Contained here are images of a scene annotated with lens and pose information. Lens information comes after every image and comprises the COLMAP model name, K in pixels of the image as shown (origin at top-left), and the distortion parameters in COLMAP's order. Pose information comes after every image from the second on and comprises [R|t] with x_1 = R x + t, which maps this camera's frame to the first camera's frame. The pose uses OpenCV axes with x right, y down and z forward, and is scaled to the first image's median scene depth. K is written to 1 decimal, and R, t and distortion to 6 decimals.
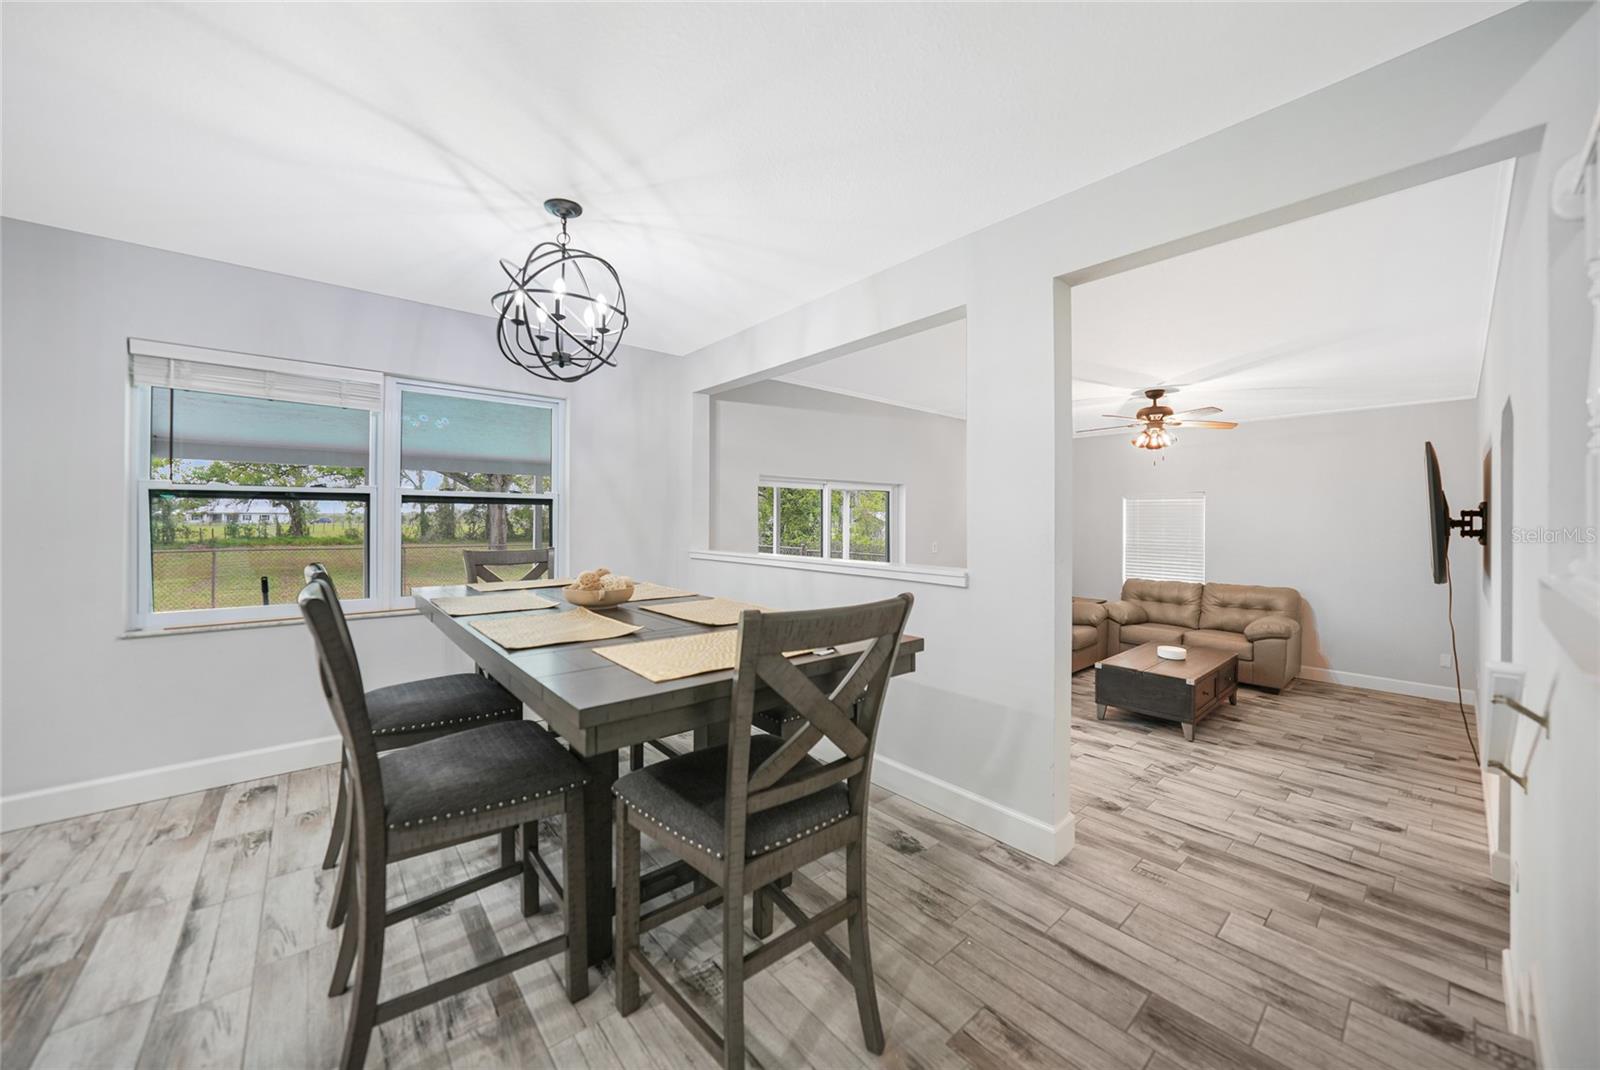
lens RADIAL K [[579.1, 0, 805.3], [0, 579.1, 518.6], [0, 0, 1]] dist [-0.030357, 0.006963]
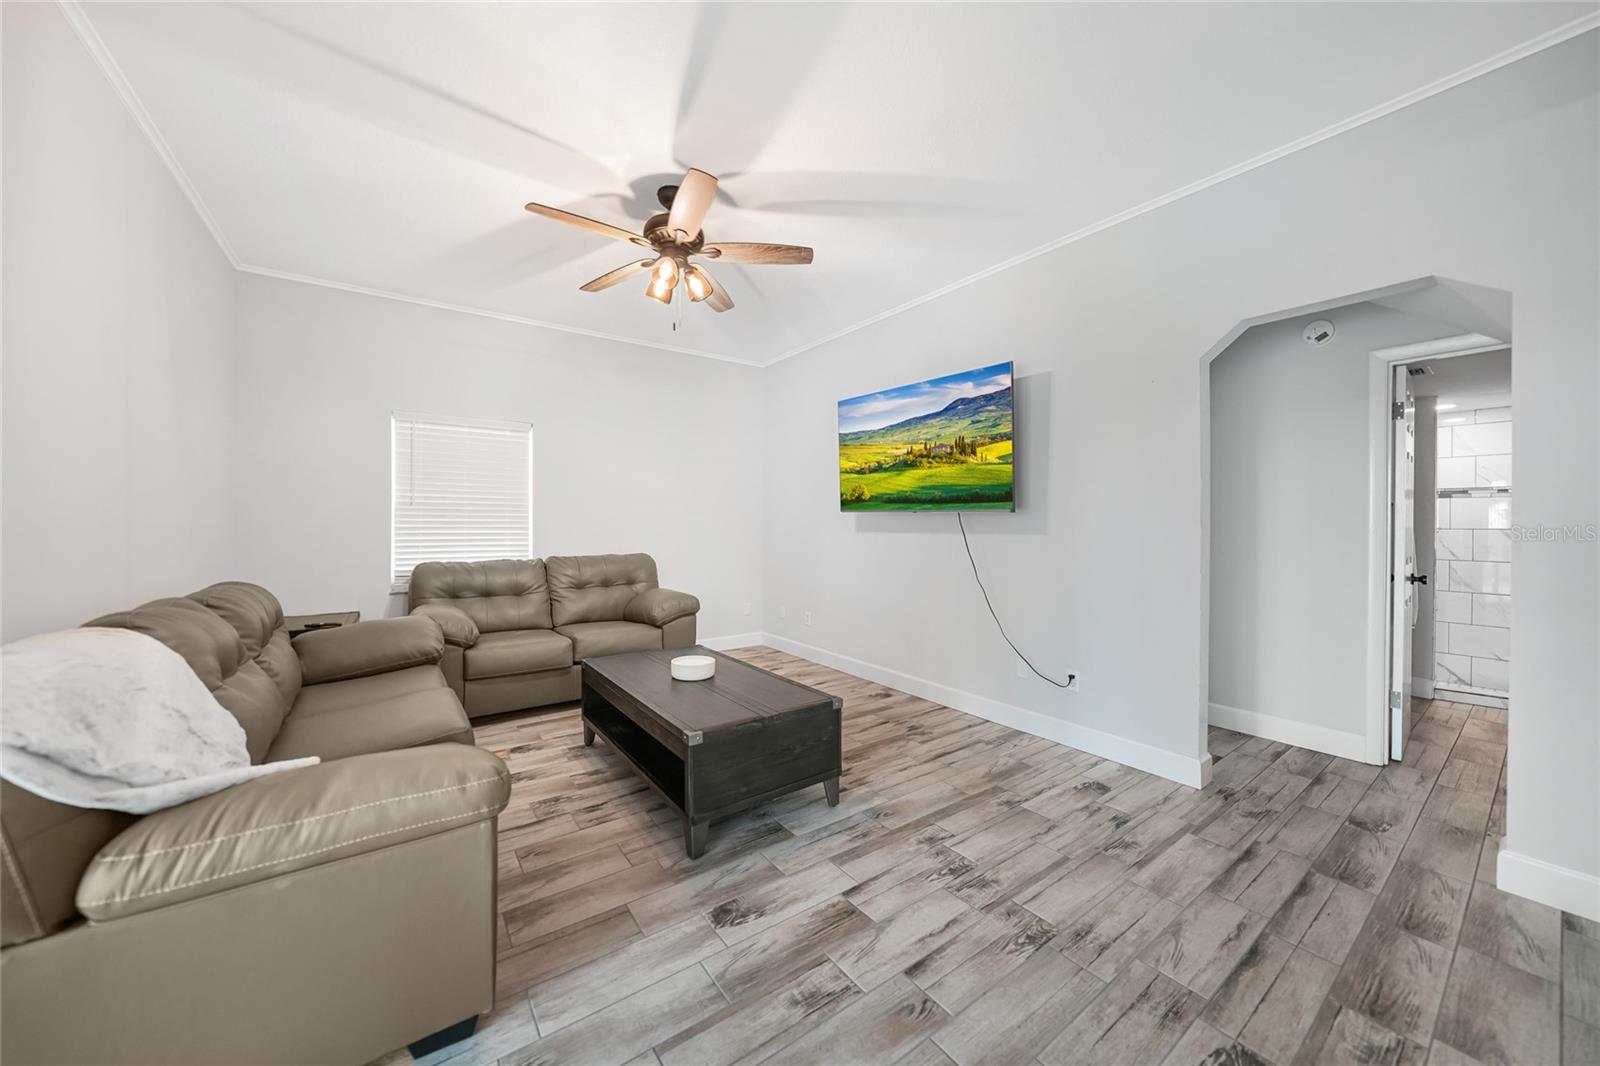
lens RADIAL K [[574.4, 0, 804.5], [0, 574.4, 502.1], [0, 0, 1]] dist [-0.017034, 0.000079]
pose [[0.093716, 0.028478, 0.995192, 0.121895], [-0.001044, 0.999593, -0.028506, 0.135467], [-0.995598, 0.001632, 0.093707, 1.290638]]
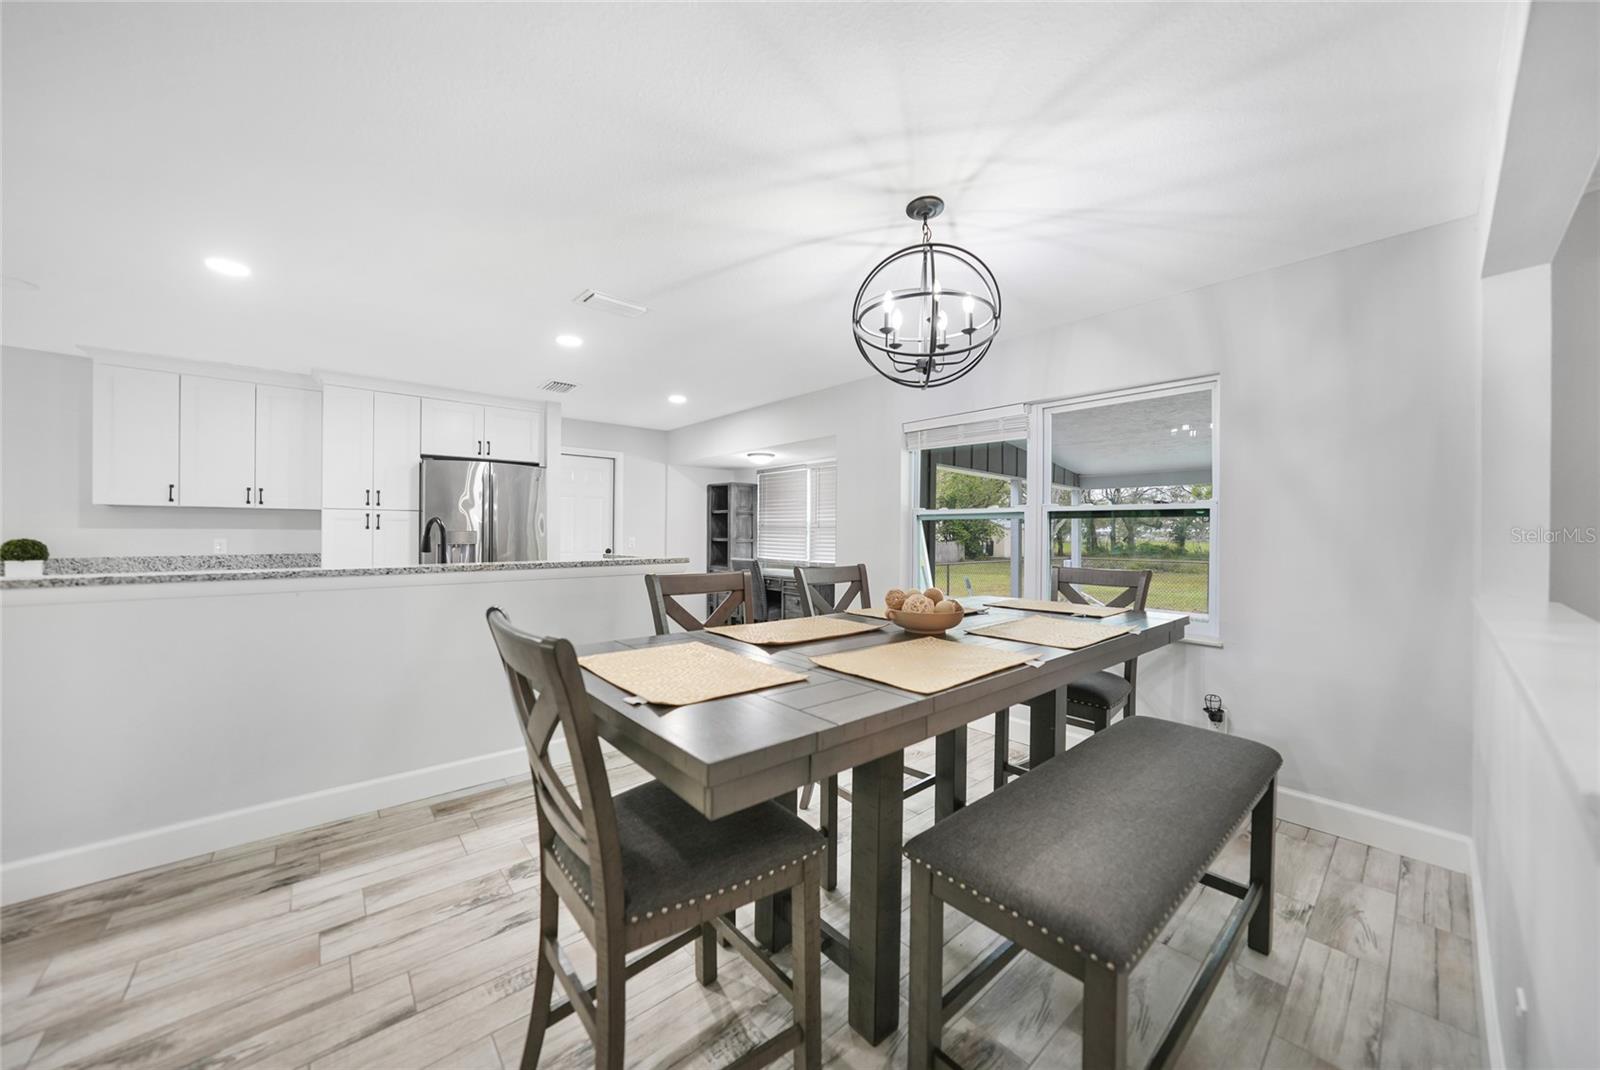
lens RADIAL K [[563.9, 0, 794.3], [0, 563.9, 531.5], [0, 0, 1]] dist [-0.002340, -0.000154]
pose [[-0.009588, -0.005435, -0.999939, 0.342258], [-0.003786, 0.999978, -0.005399, 0.004250], [0.999947, 0.003734, -0.009608, 0.520207]]
